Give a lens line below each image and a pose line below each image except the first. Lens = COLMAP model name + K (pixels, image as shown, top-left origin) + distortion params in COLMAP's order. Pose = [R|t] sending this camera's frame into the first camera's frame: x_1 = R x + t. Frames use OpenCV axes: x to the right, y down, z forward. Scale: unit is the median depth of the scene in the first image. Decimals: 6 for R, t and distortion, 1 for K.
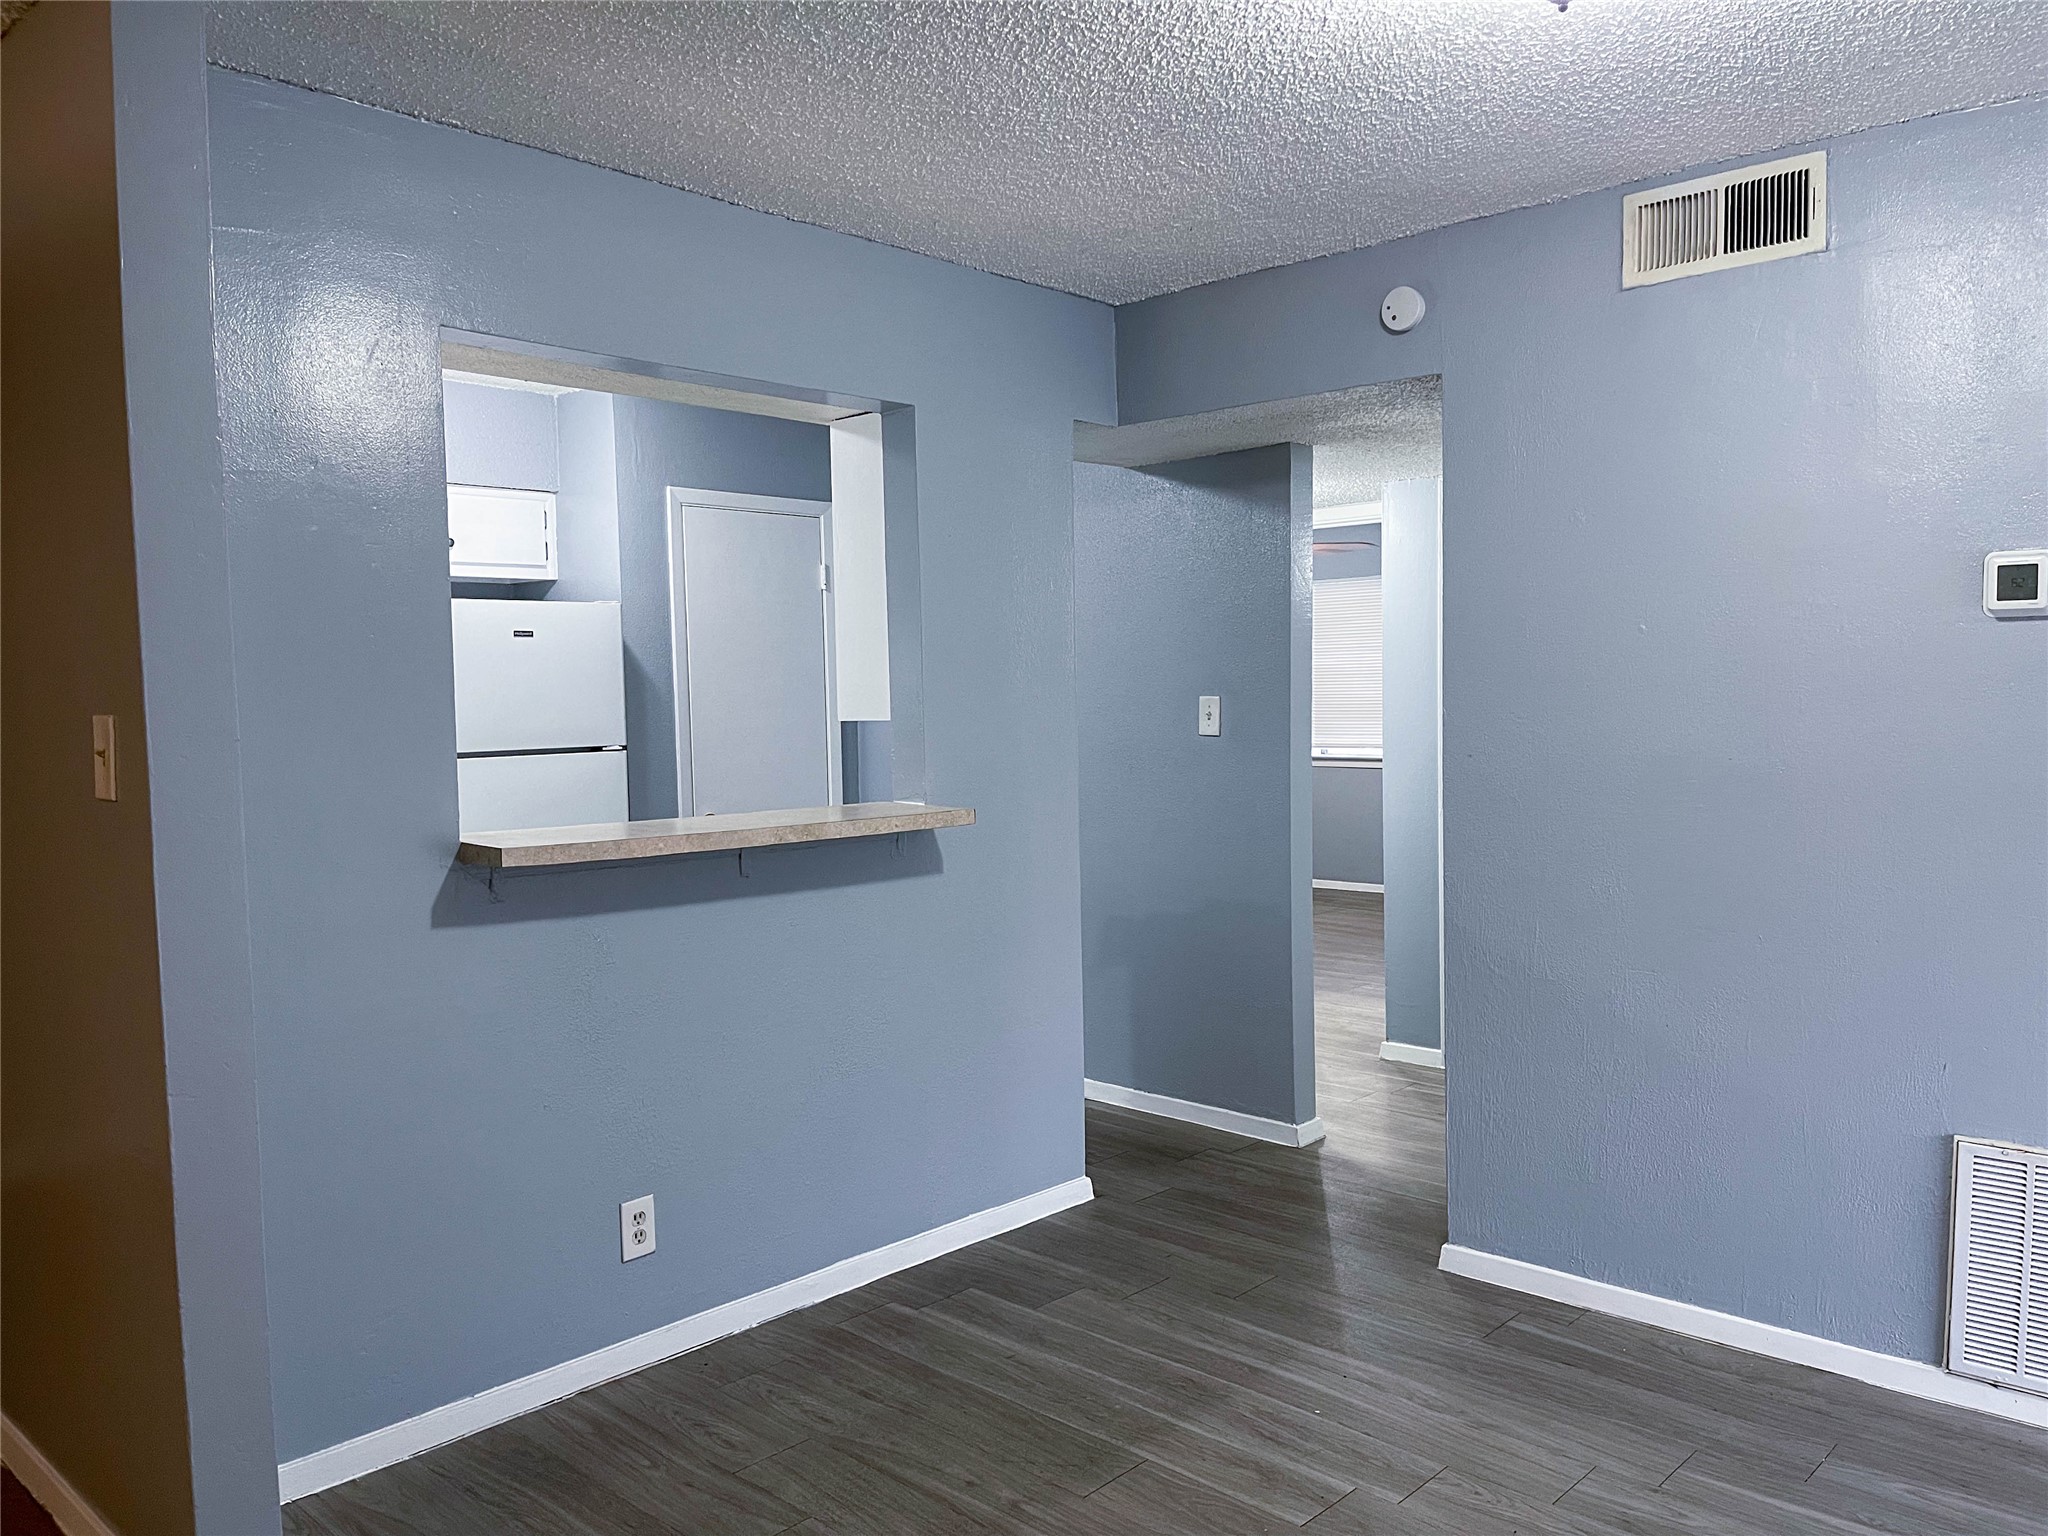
lens RADIAL K [[1540.0, 0, 1031.1], [0, 1540.0, 783.9], [0, 0, 1]] dist [0.068858, -0.087423]
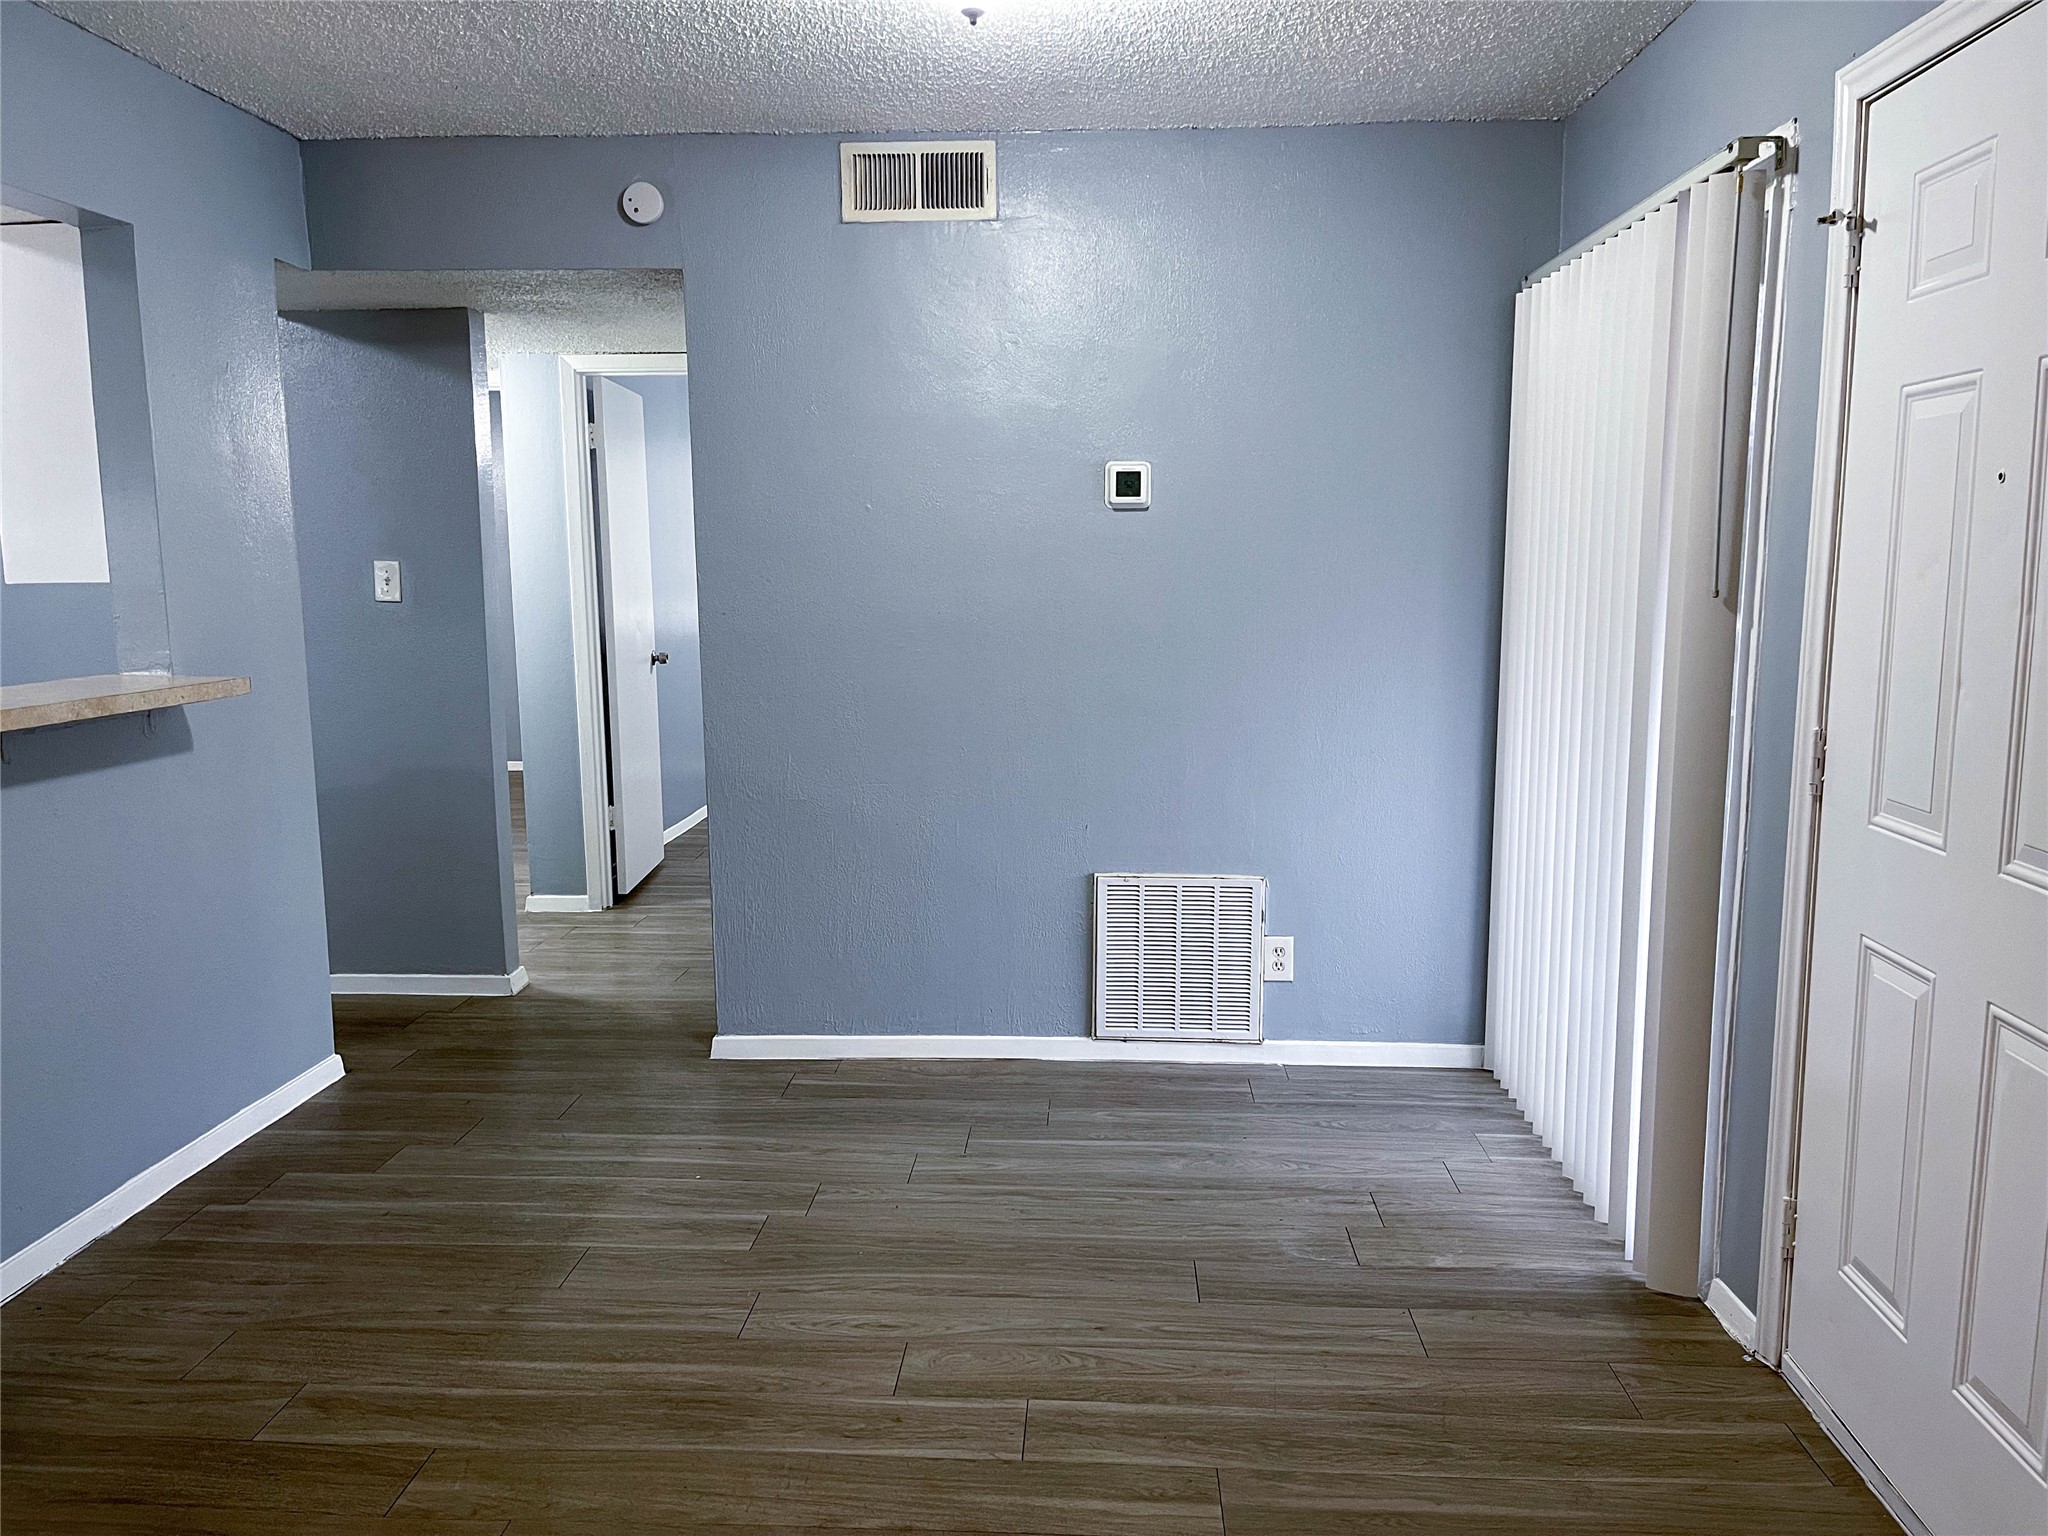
lens RADIAL K [[1540.0, 0, 1023.5], [0, 1540.0, 778.2], [0, 0, 1]] dist [0.068858, -0.087423]
pose [[0.765607, -0.080518, 0.638249, -0.322107], [0.032612, 0.995718, 0.086494, 0.012369], [-0.642481, -0.045406, 0.764955, -0.030713]]
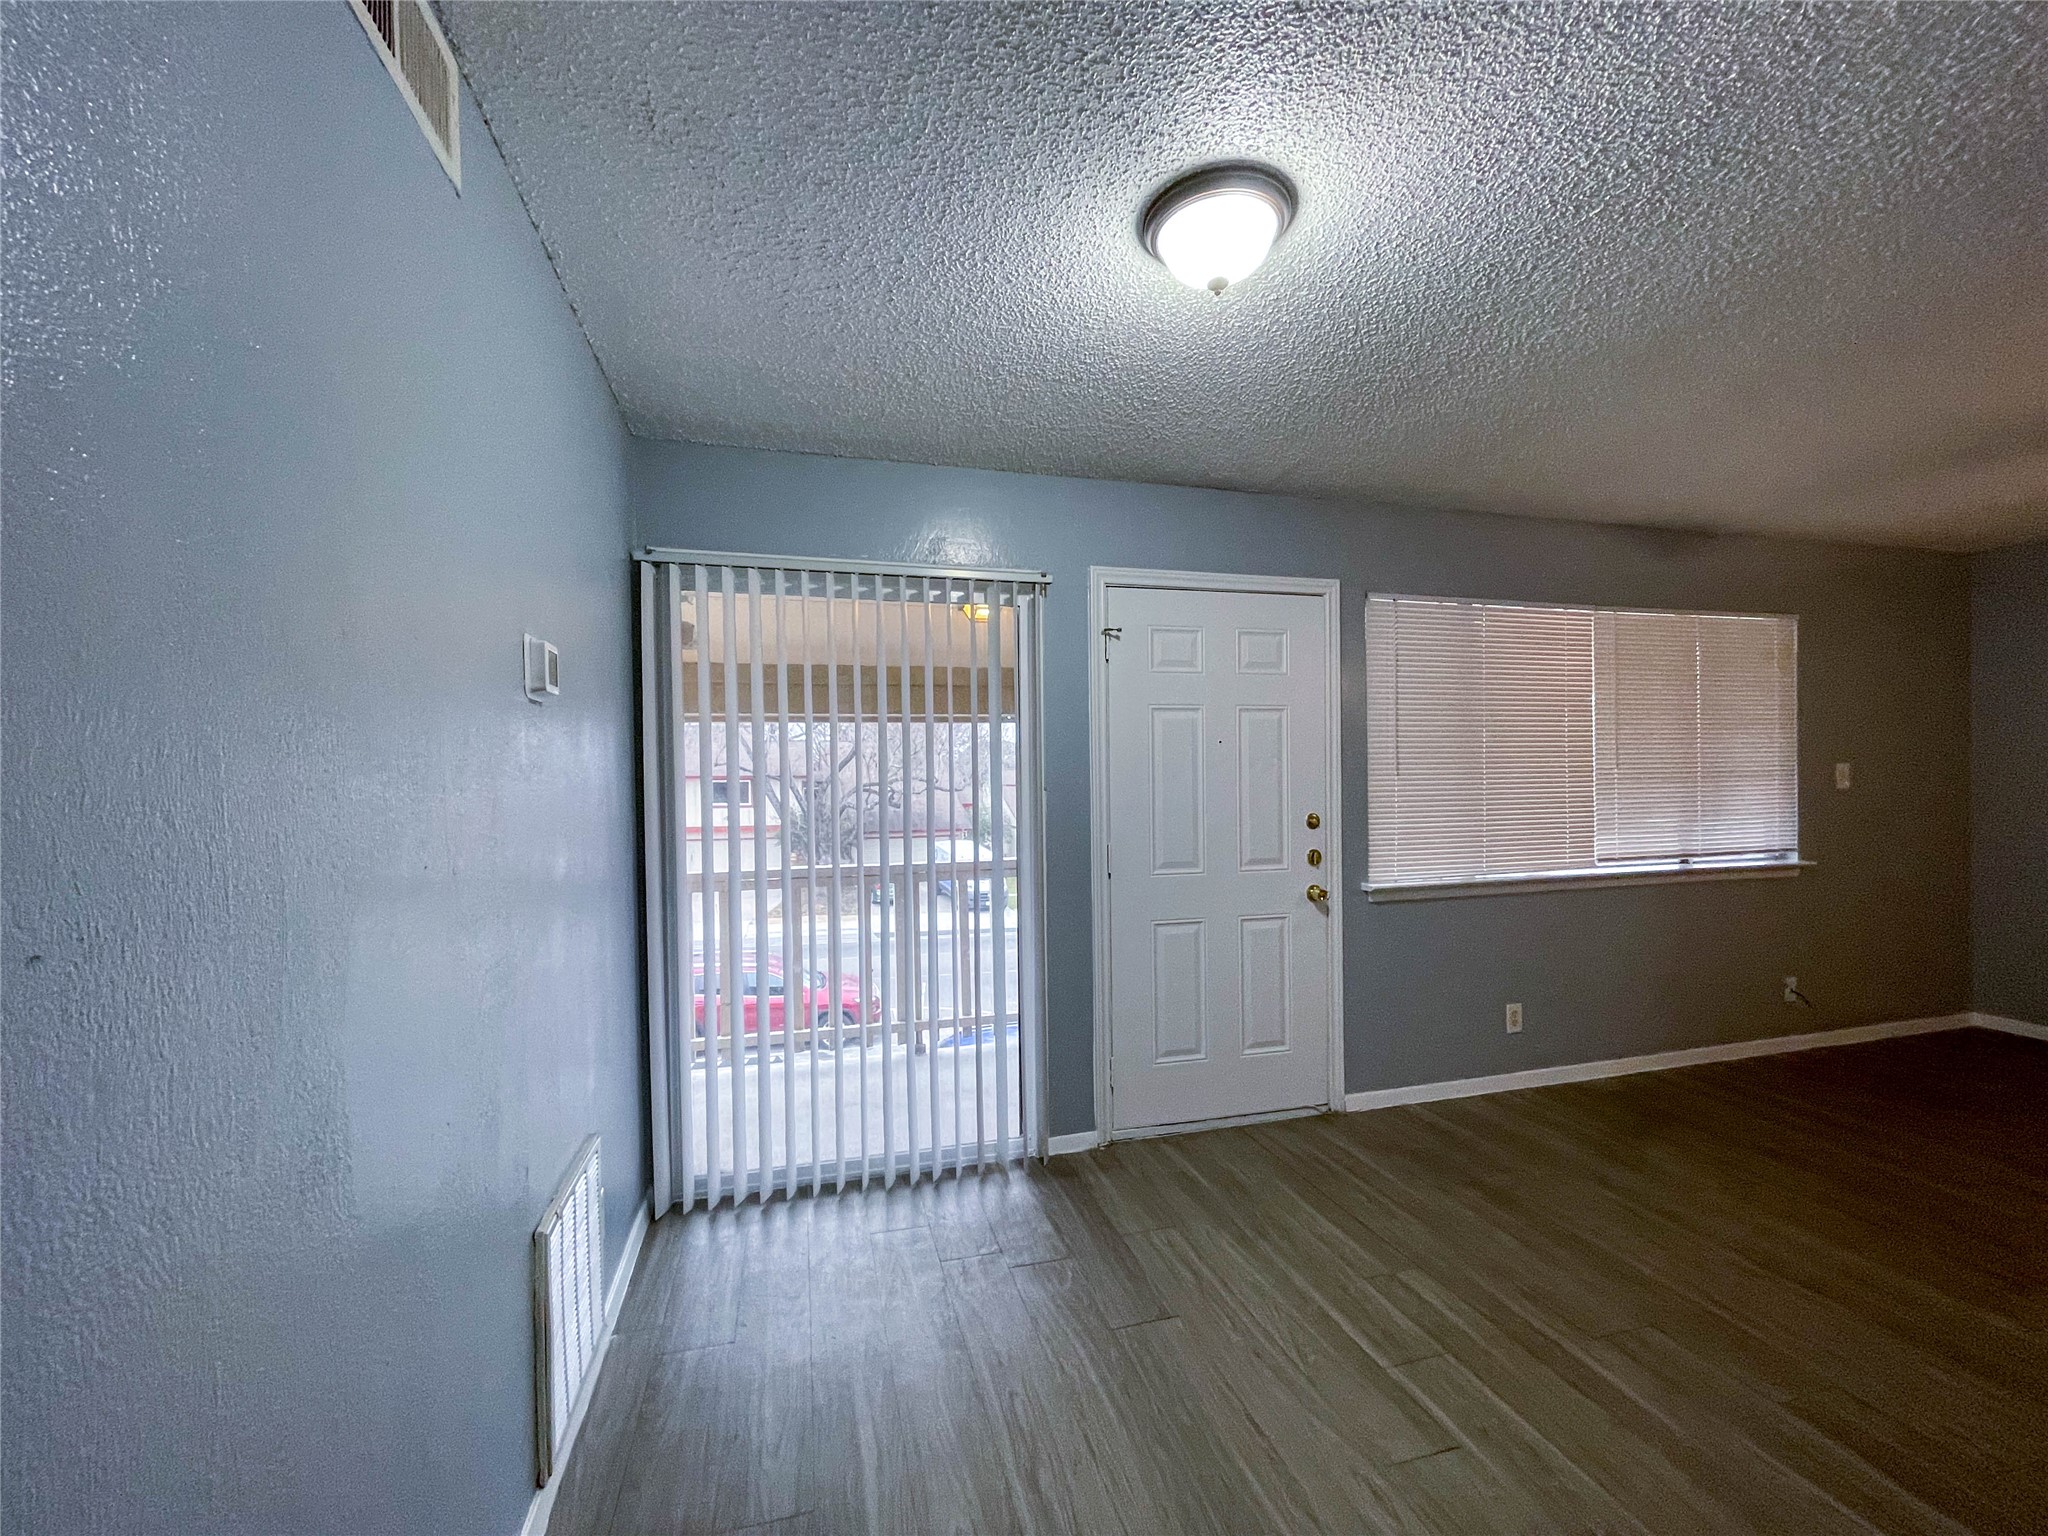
lens RADIAL K [[823.5, 0, 1022.5], [0, 823.5, 790.1], [0, 0, 1]] dist [0.003211, -0.000330]
pose [[-0.848002, 0.024545, 0.529424, 0.058824], [0.061870, 0.996682, 0.052893, -0.049766], [-0.526369, 0.077609, -0.846707, 1.144208]]
